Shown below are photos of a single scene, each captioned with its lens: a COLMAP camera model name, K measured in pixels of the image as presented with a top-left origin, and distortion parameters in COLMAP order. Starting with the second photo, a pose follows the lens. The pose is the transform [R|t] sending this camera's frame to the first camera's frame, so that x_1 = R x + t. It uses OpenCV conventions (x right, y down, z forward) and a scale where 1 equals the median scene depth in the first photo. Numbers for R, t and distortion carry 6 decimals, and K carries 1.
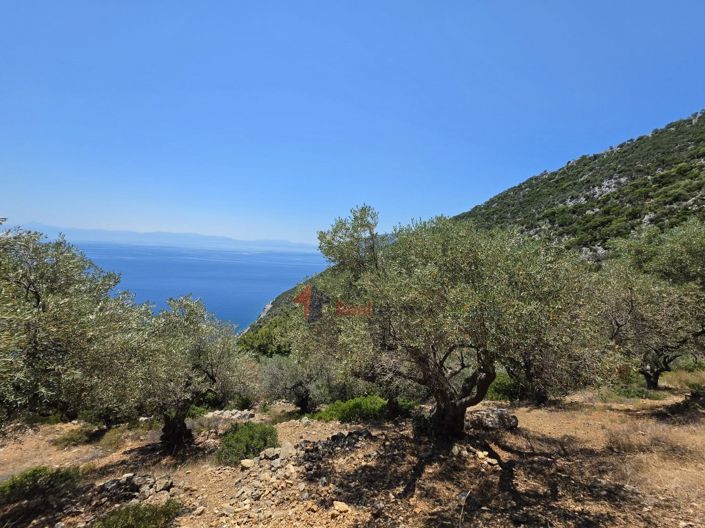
lens RADIAL K [[281.4, 0, 350.8], [0, 281.4, 266.6], [0, 0, 1]] dist [-0.009779, 0.003700]
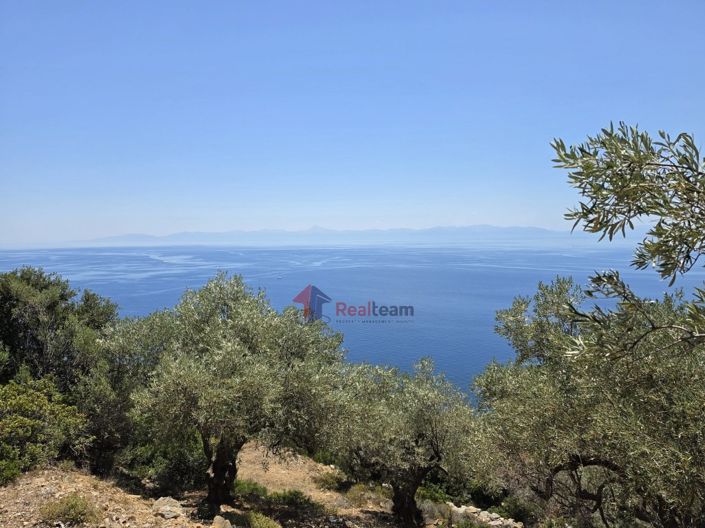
lens RADIAL K [[482.4, 0, 342.7], [0, 482.4, 260.2], [0, 0, 1]] dist [0.063323, -0.087039]
pose [[0.703742, -0.025207, -0.710008, 0.469484], [-0.001978, 0.999297, -0.037438, -0.168006], [0.710453, 0.027751, 0.703198, -0.319465]]
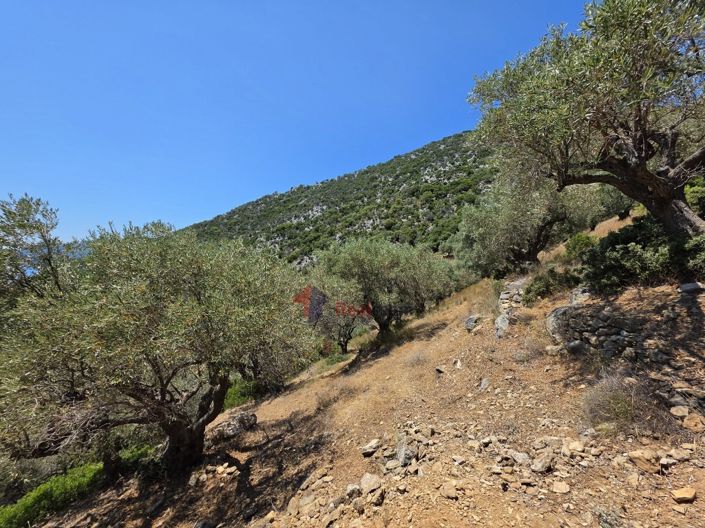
lens RADIAL K [[281.4, 0, 350.8], [0, 281.4, 266.6], [0, 0, 1]] dist [-0.009779, 0.003700]
pose [[0.658011, -0.031565, 0.752346, 0.036835], [0.056581, 0.998369, -0.007599, -0.000498], [-0.750880, 0.047569, 0.658724, -0.012057]]
